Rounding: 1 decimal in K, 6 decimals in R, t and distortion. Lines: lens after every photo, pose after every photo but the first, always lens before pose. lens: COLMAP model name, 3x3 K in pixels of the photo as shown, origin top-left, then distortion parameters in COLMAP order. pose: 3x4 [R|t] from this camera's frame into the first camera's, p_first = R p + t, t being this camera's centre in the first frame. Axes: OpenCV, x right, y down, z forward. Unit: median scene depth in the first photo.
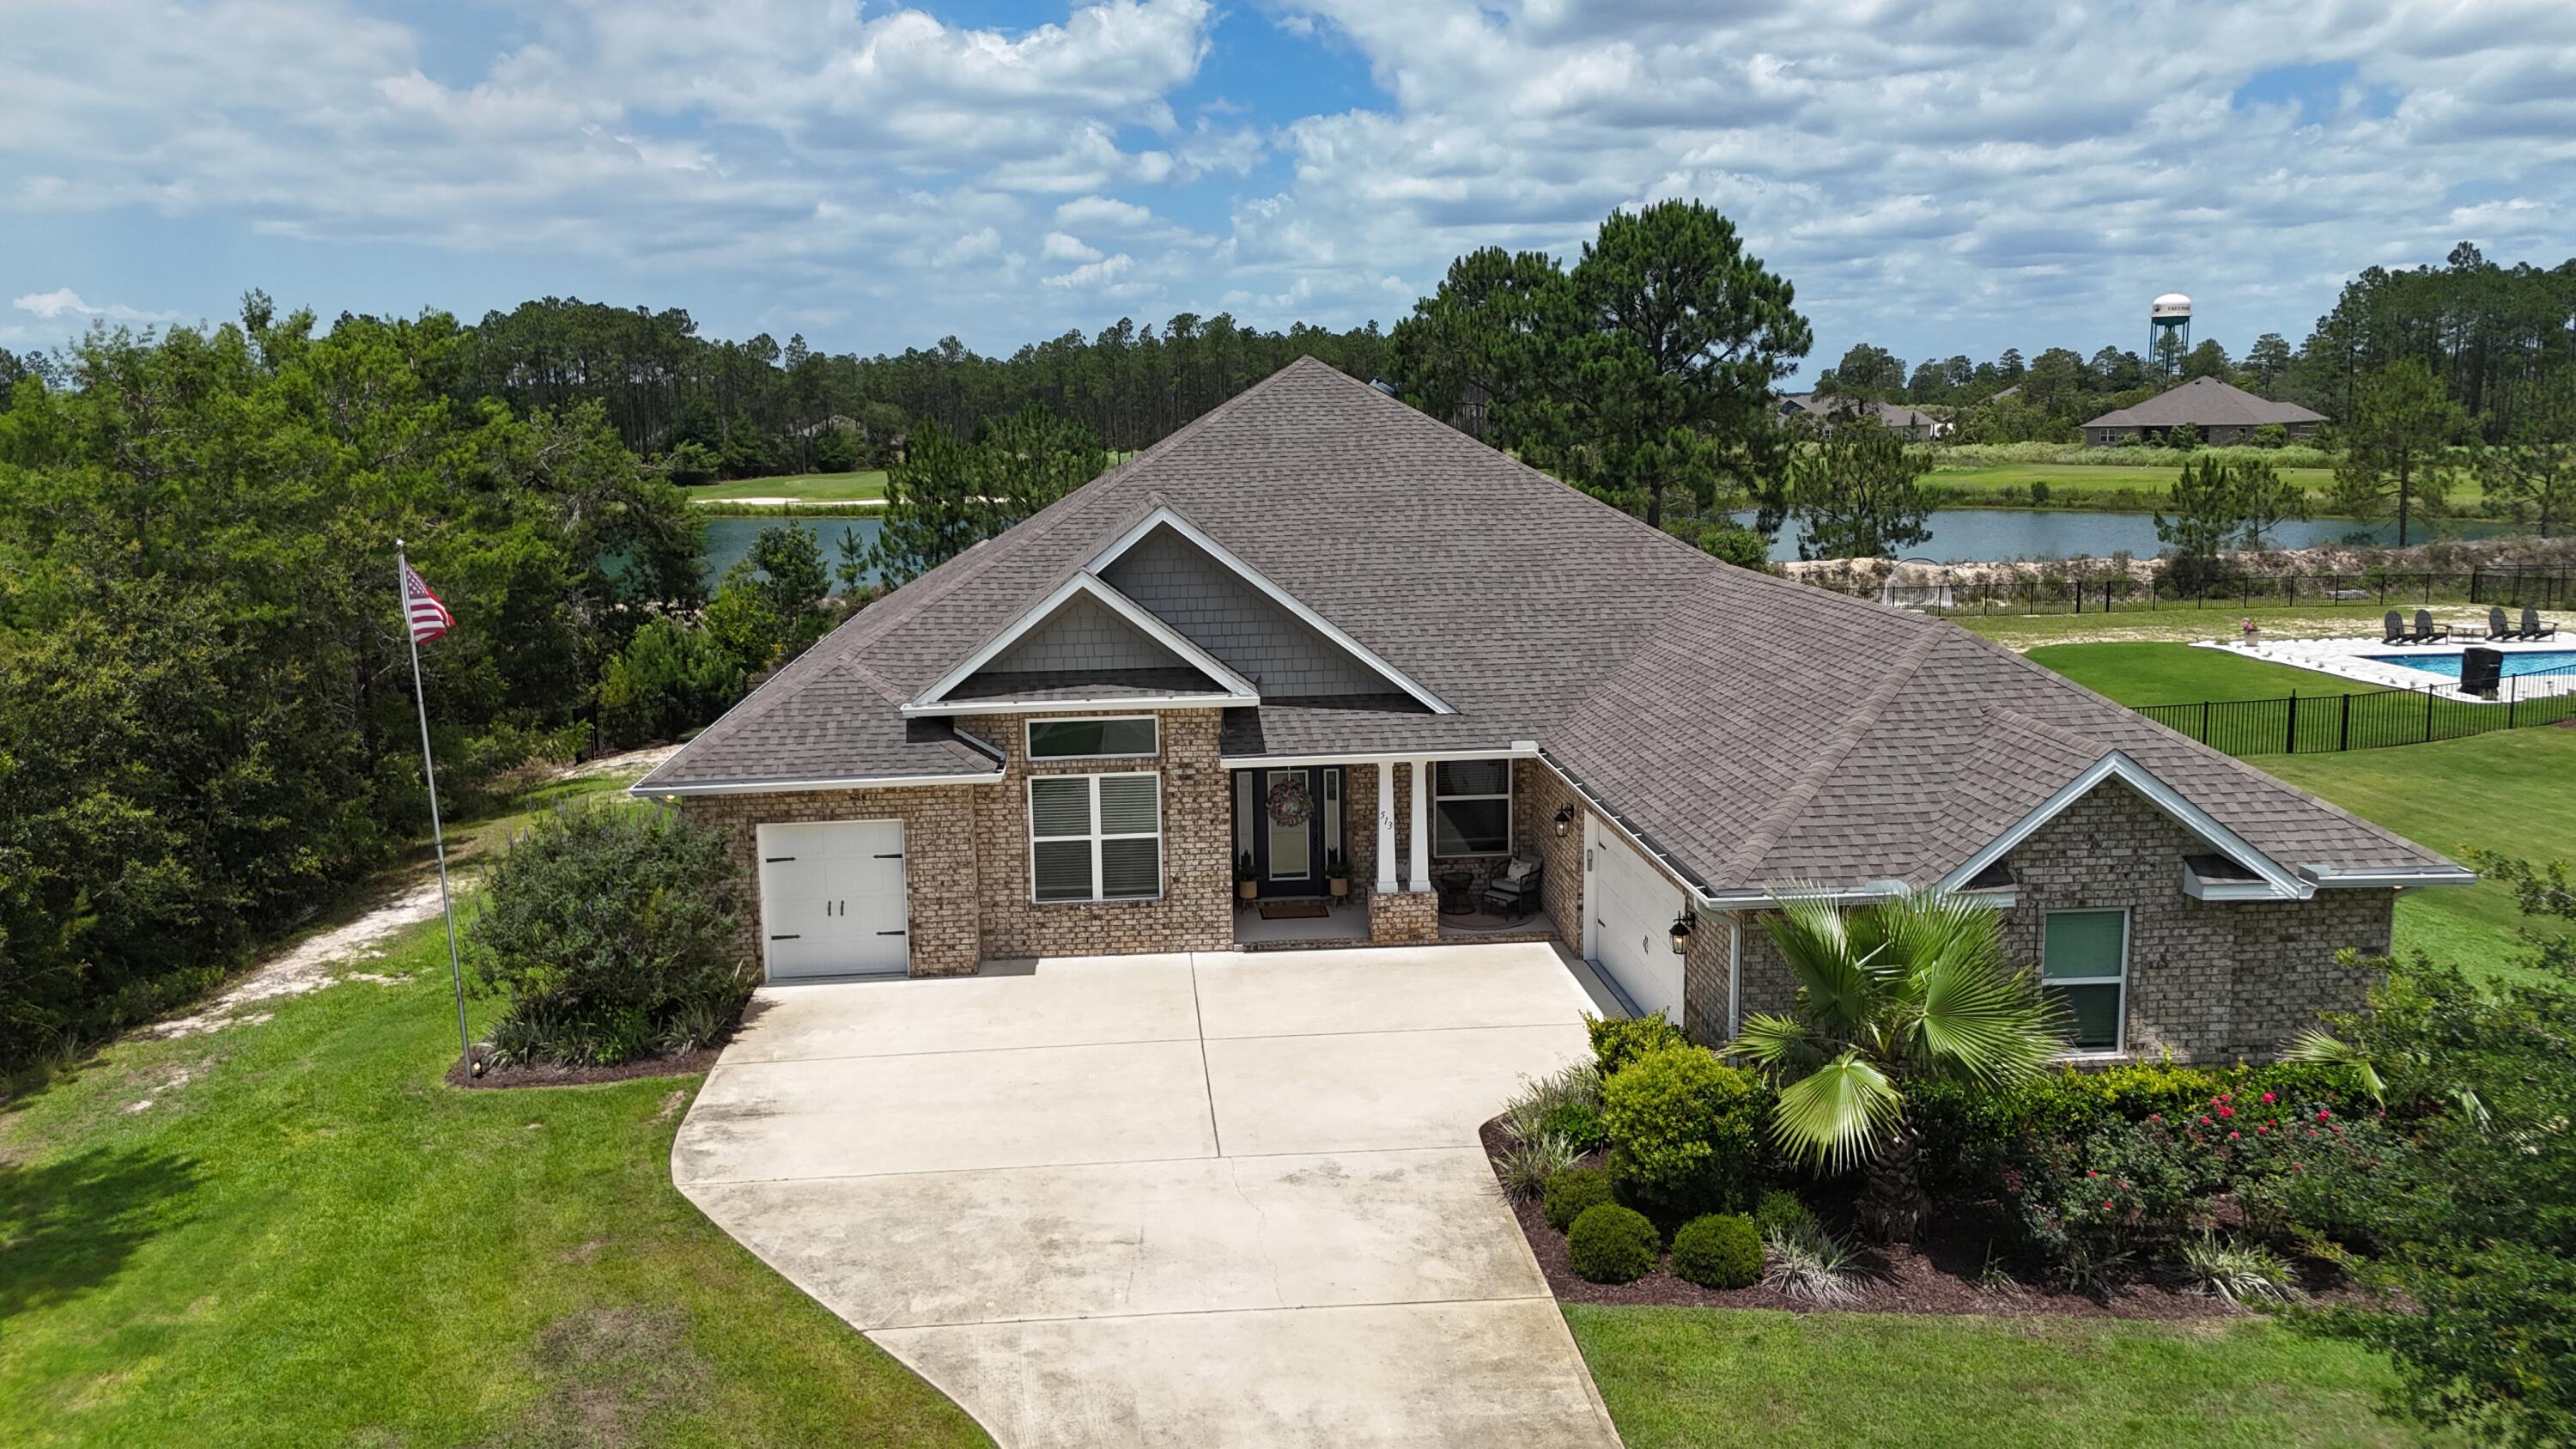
lens RADIAL K [[1902.1, 0, 1291.4], [0, 1902.1, 722.5], [0, 0, 1]] dist [0.074637, -0.073351]
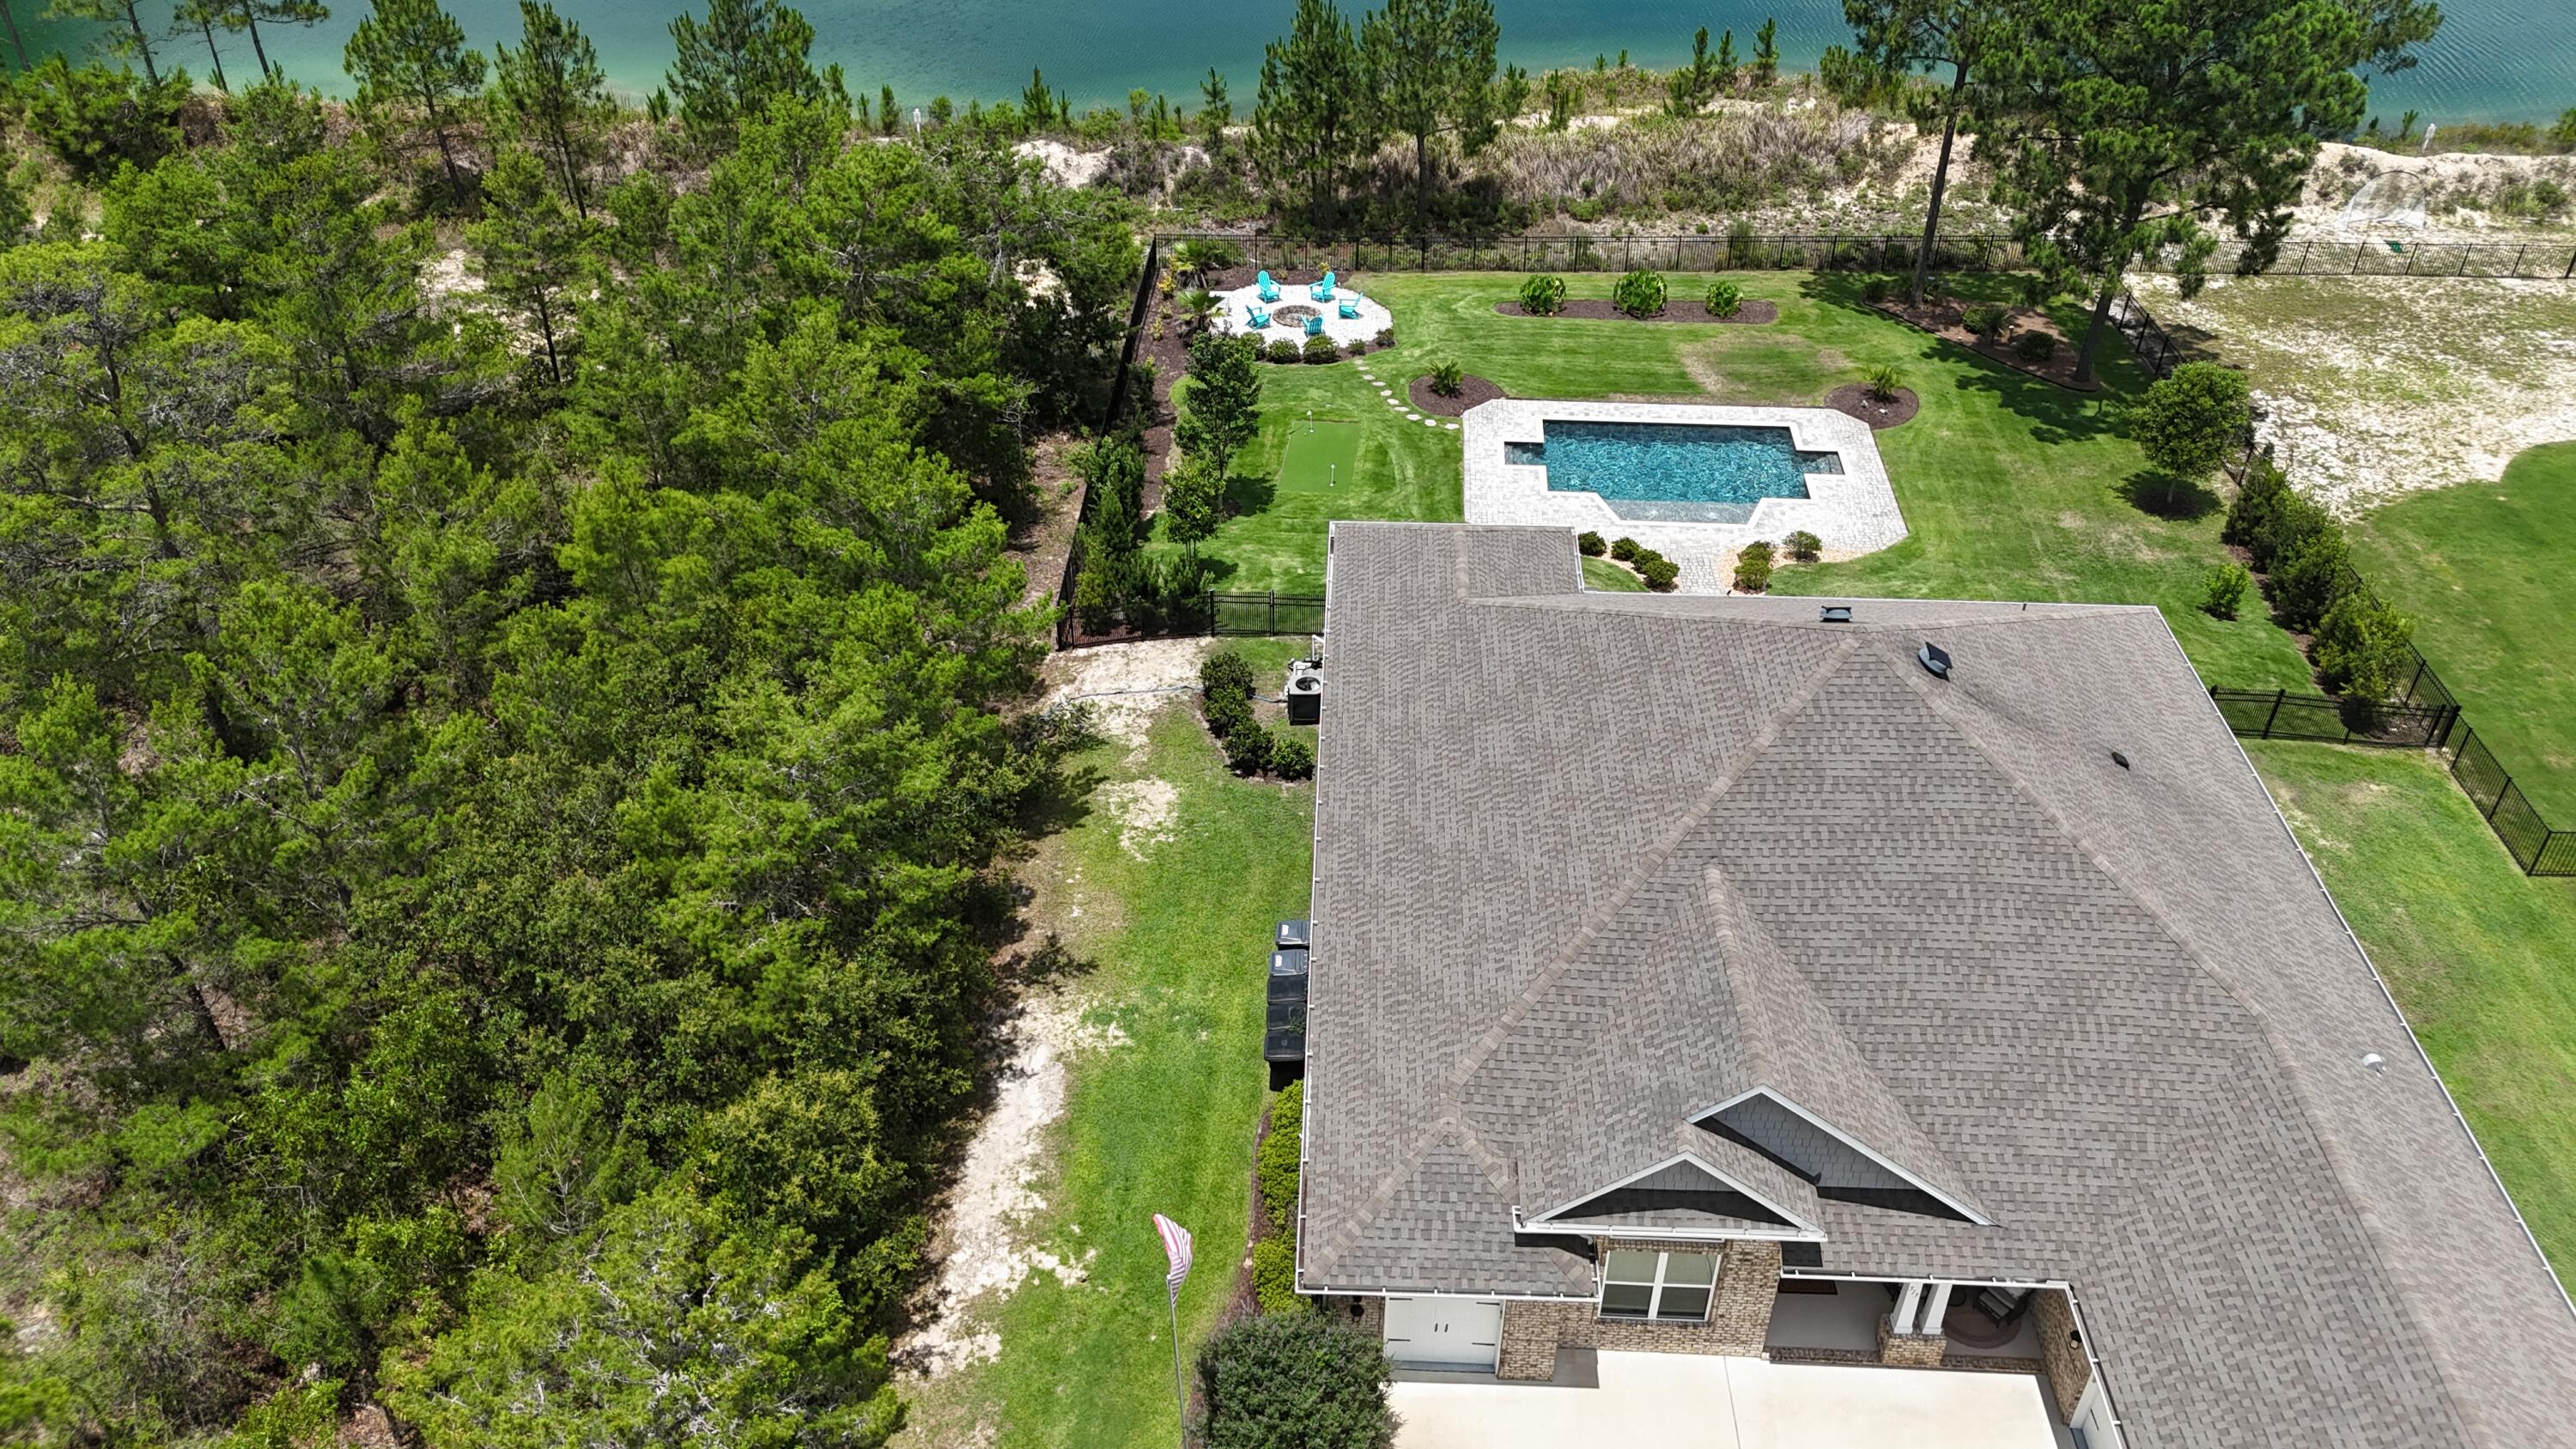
lens RADIAL K [[1902.1, 0, 1293.6], [0, 1902.1, 729.2], [0, 0, 1]] dist [0.074637, -0.073351]
pose [[0.992300, 0.088870, -0.086271, -0.253246], [-0.039076, 0.885592, 0.462817, -0.777455], [0.117531, -0.455883, 0.882246, 0.085525]]
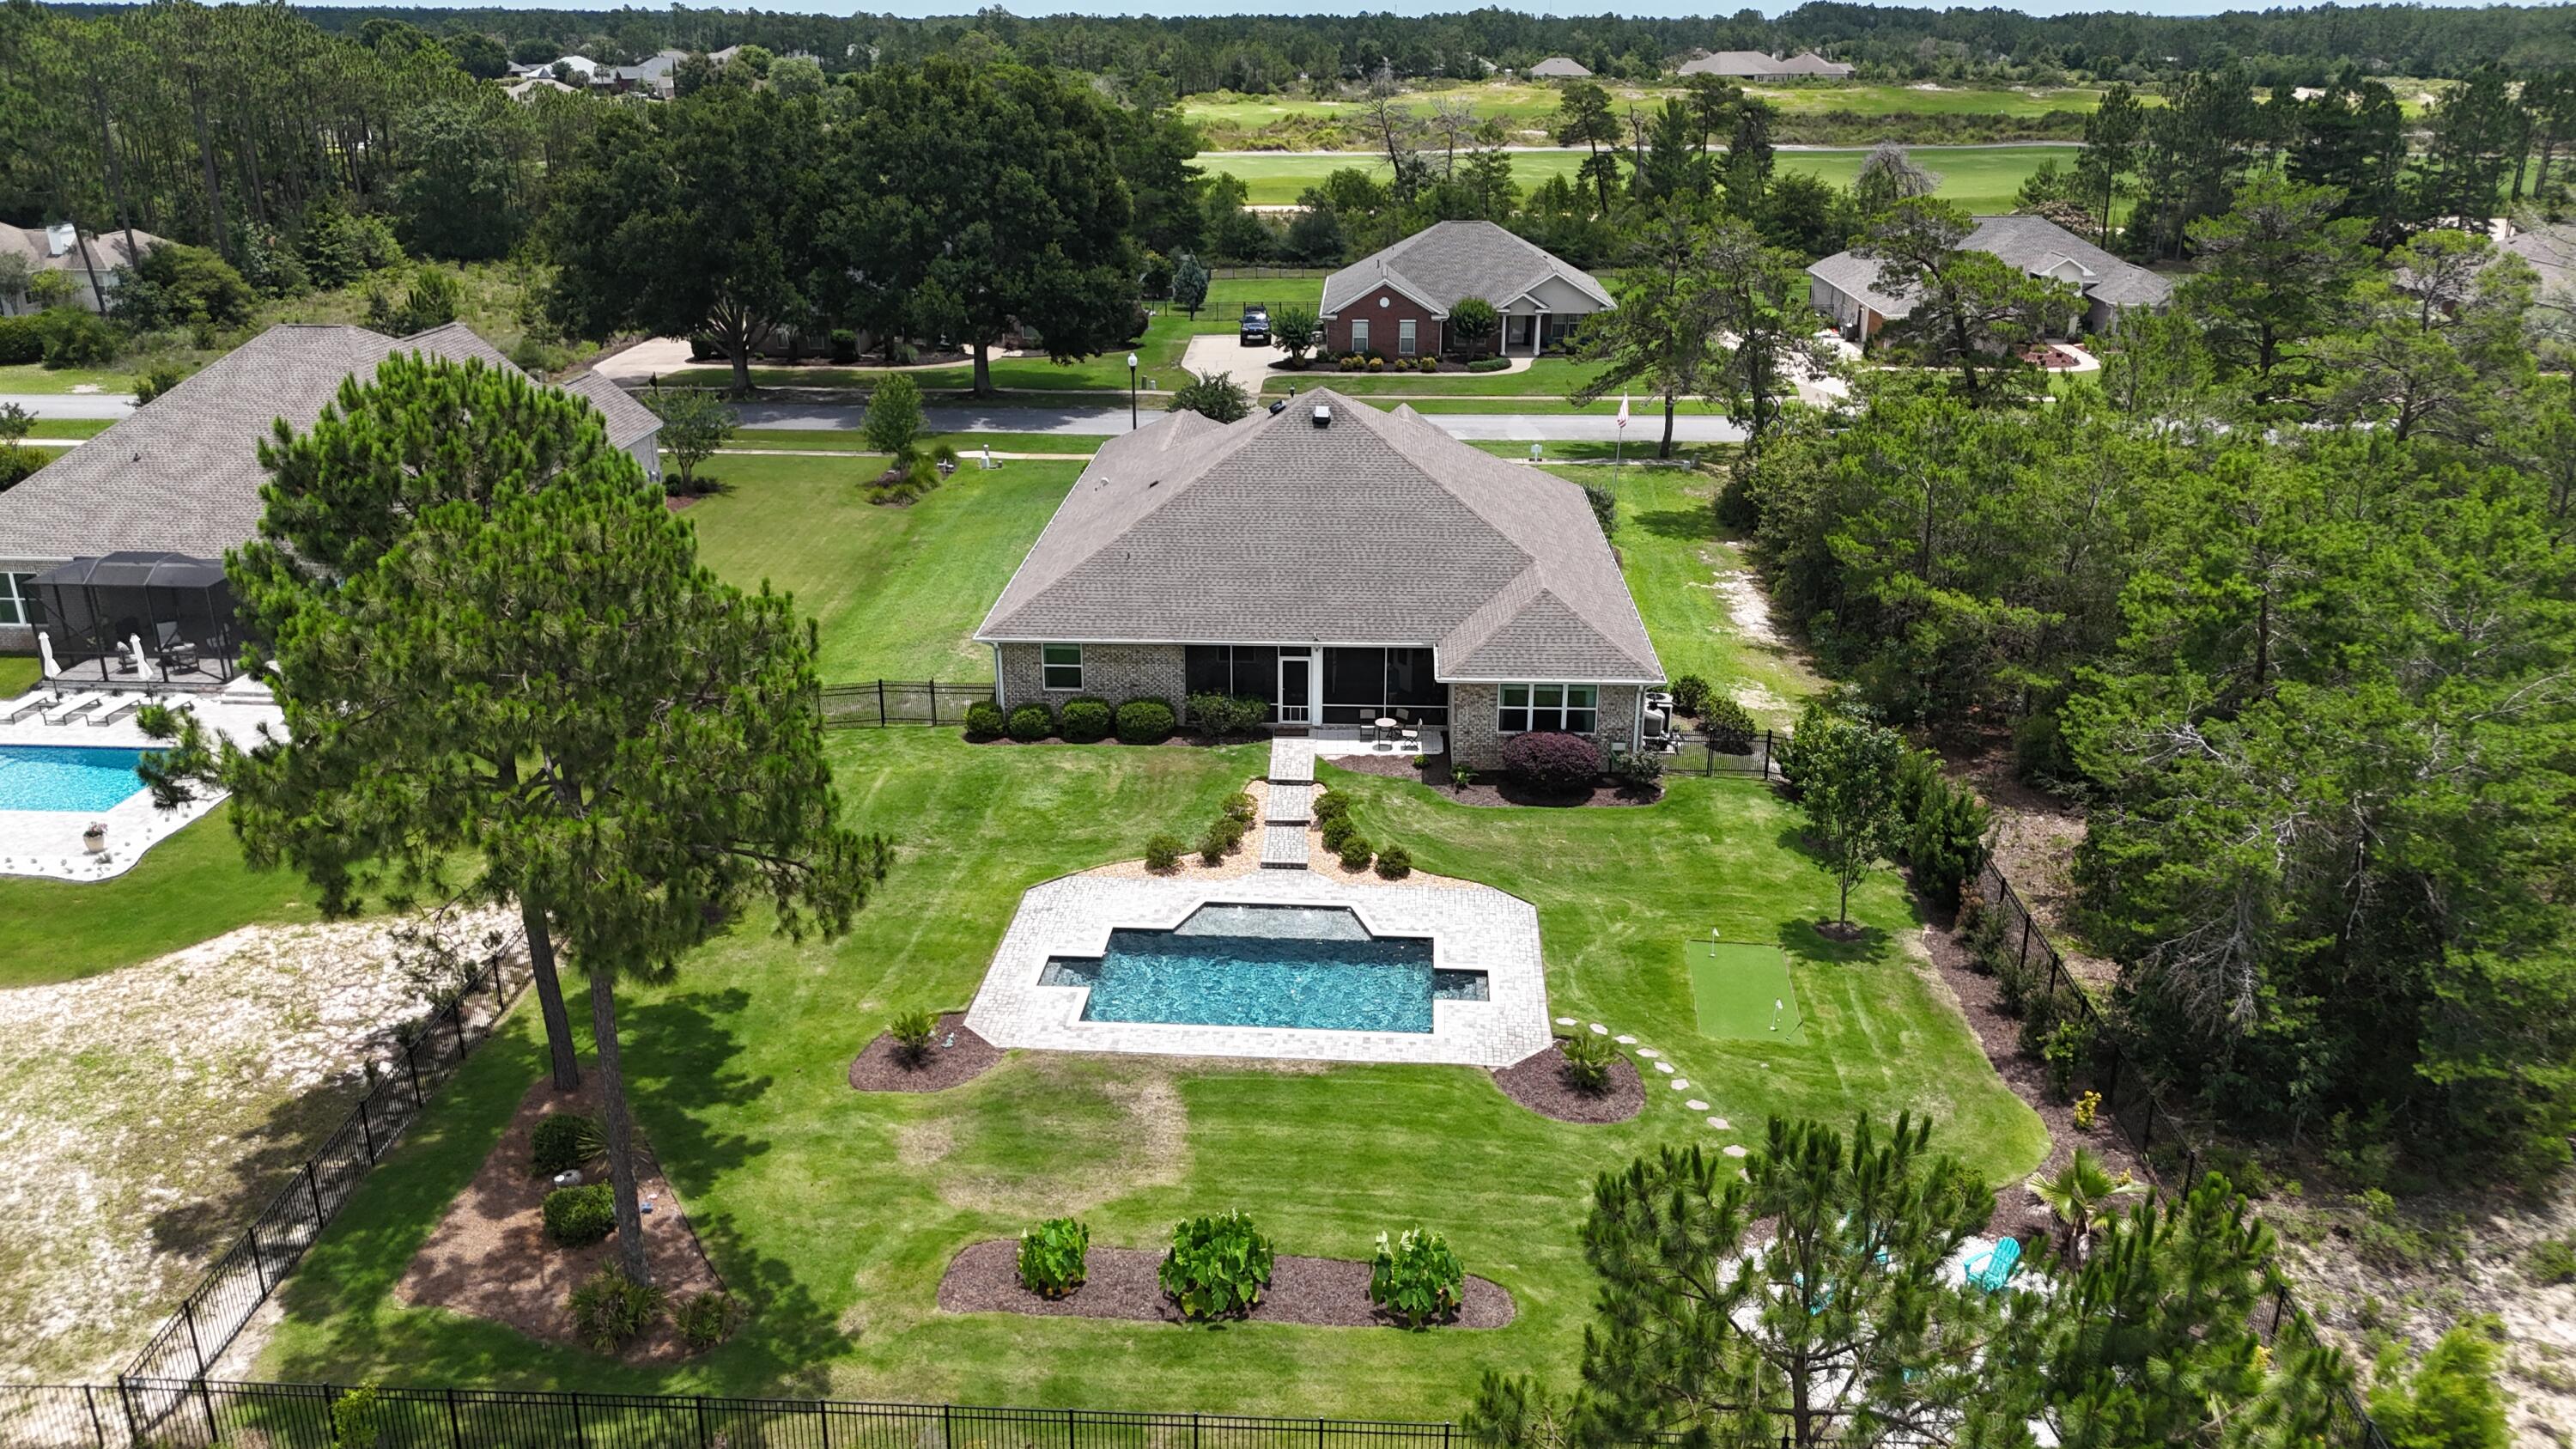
lens RADIAL K [[1902.1, 0, 1281.4], [0, 1902.1, 728.4], [0, 0, 1]] dist [0.074637, -0.073351]
pose [[-0.991469, -0.029359, 0.126994, -0.253790], [0.038635, 0.864326, 0.501447, -1.049754], [-0.124486, 0.502075, -0.855818, 3.517385]]
